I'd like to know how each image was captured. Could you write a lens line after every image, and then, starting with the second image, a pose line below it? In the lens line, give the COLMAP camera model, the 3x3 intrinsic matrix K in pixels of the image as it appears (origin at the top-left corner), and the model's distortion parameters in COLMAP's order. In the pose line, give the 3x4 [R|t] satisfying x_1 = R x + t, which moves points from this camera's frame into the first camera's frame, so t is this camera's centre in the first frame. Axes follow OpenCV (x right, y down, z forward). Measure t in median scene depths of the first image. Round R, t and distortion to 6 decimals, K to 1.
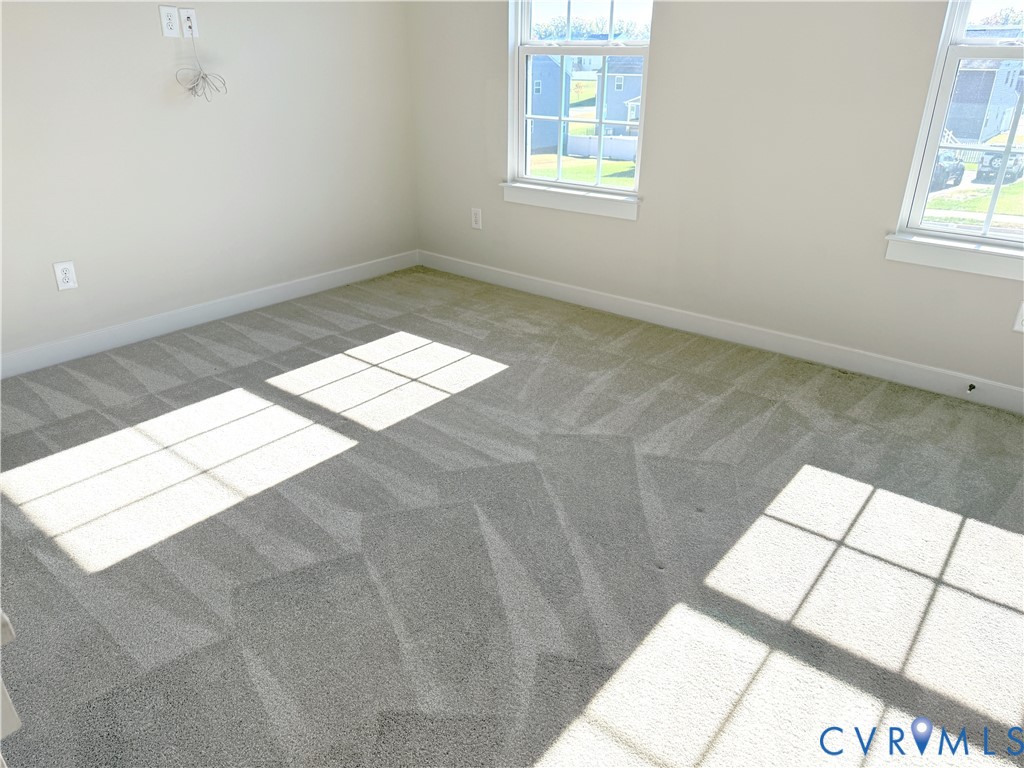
lens RADIAL K [[723.1, 0, 510.9], [0, 723.1, 384.0], [0, 0, 1]] dist [0.034771, -0.053533]
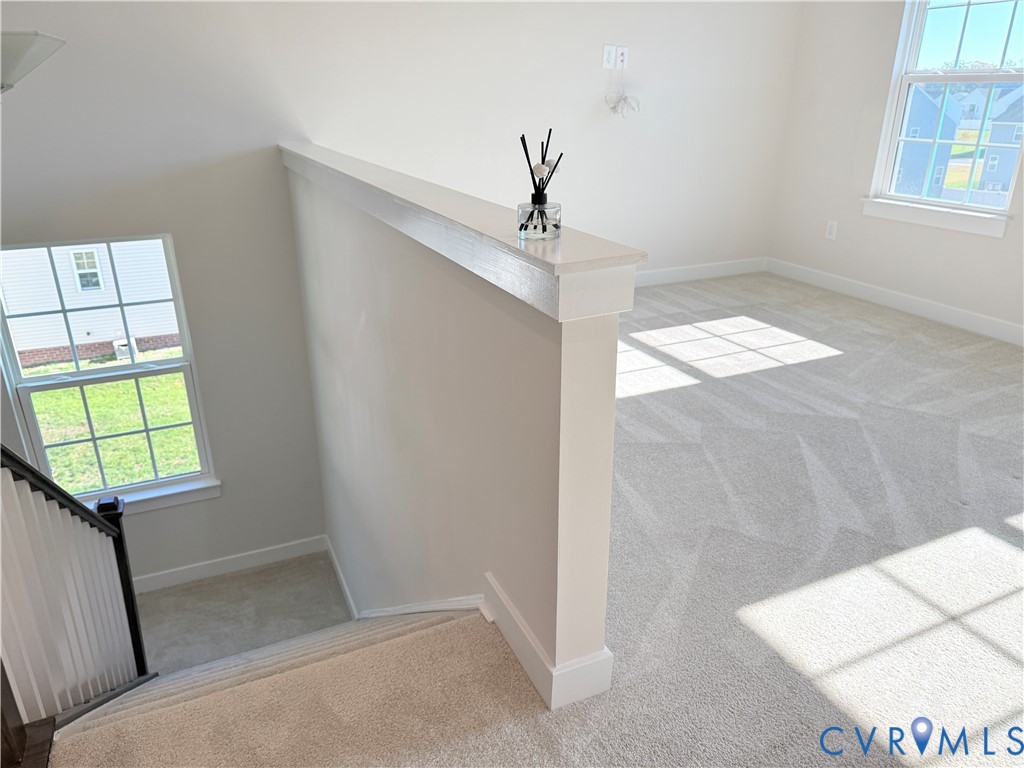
lens RADIAL K [[723.1, 0, 506.4], [0, 723.1, 362.5], [0, 0, 1]] dist [0.034771, -0.053533]
pose [[0.896307, 0.159226, -0.413861, -0.002587], [-0.189304, 0.981384, -0.032409, 0.138200], [0.400996, 0.107394, 0.909763, -0.239934]]
